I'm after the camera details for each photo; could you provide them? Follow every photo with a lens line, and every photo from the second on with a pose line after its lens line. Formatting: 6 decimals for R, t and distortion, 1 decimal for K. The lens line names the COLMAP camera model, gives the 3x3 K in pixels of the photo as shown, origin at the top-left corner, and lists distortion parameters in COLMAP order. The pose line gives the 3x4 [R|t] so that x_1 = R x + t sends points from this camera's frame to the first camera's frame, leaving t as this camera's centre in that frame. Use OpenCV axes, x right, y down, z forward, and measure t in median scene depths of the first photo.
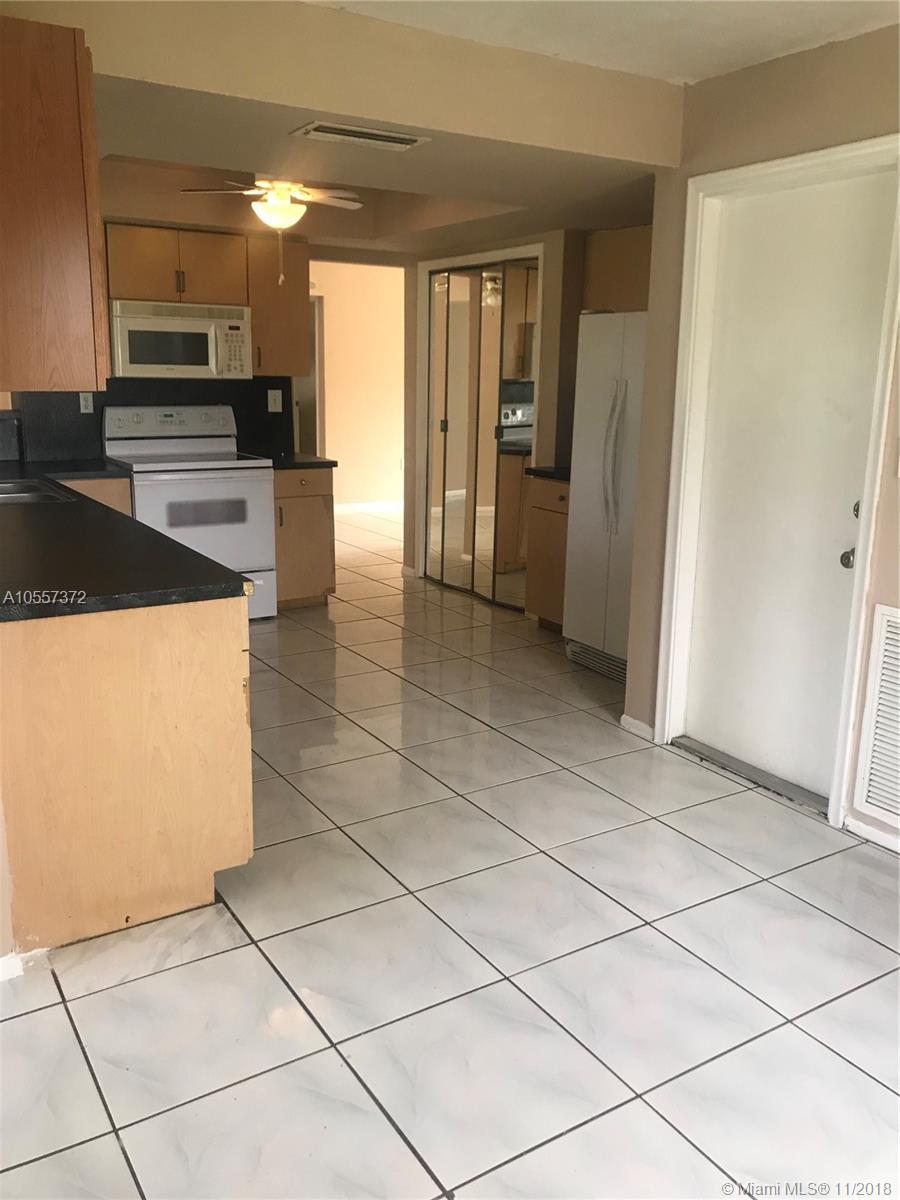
lens RADIAL K [[985.0, 0, 450.0], [0, 985.0, 600.0], [0, 0, 1]] dist [0.008153, -0.006165]
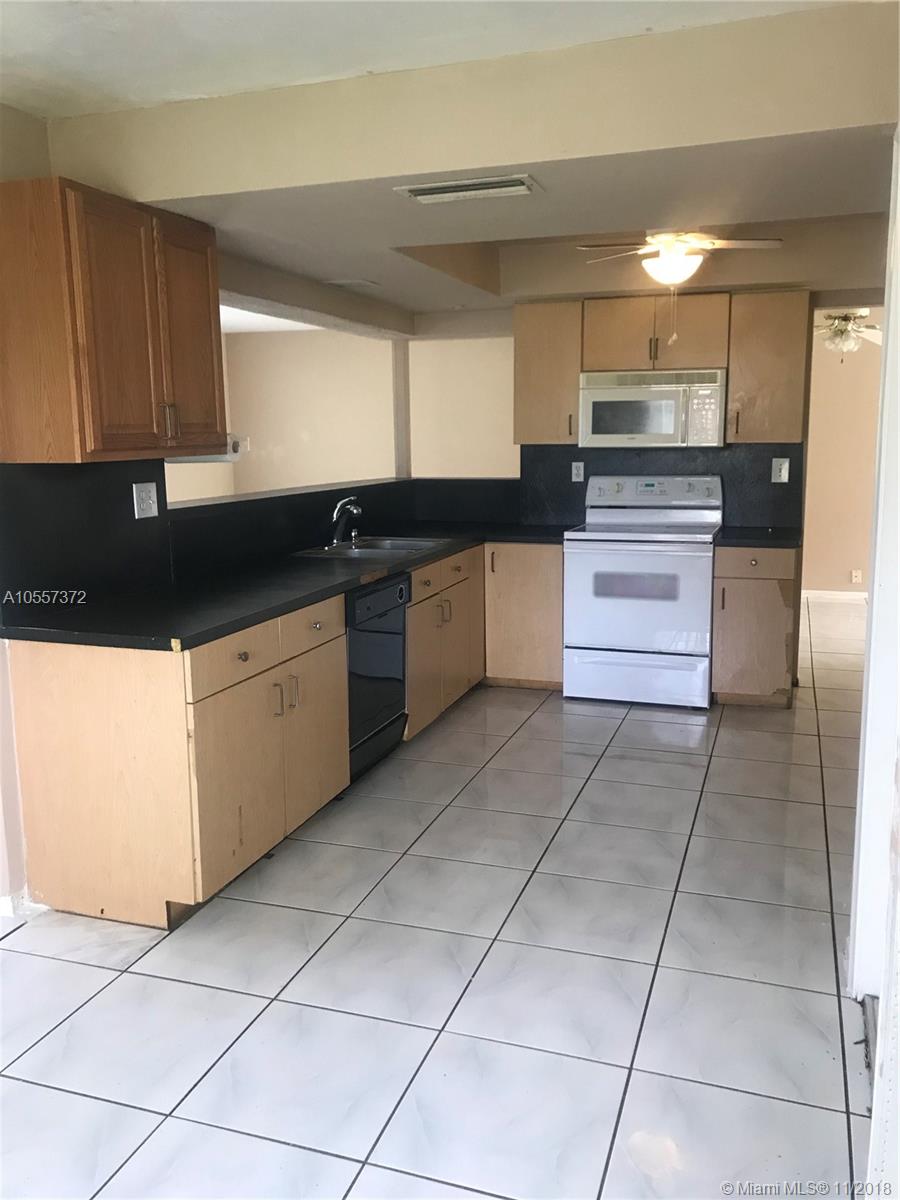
lens RADIAL K [[989.5, 0, 446.8], [0, 989.5, 604.7], [0, 0, 1]] dist [0.000713, -0.001936]
pose [[0.625272, 0.110035, -0.772611, 0.398809], [-0.158124, 0.987338, 0.012647, -0.056816], [0.764220, 0.114260, 0.634754, 0.266526]]
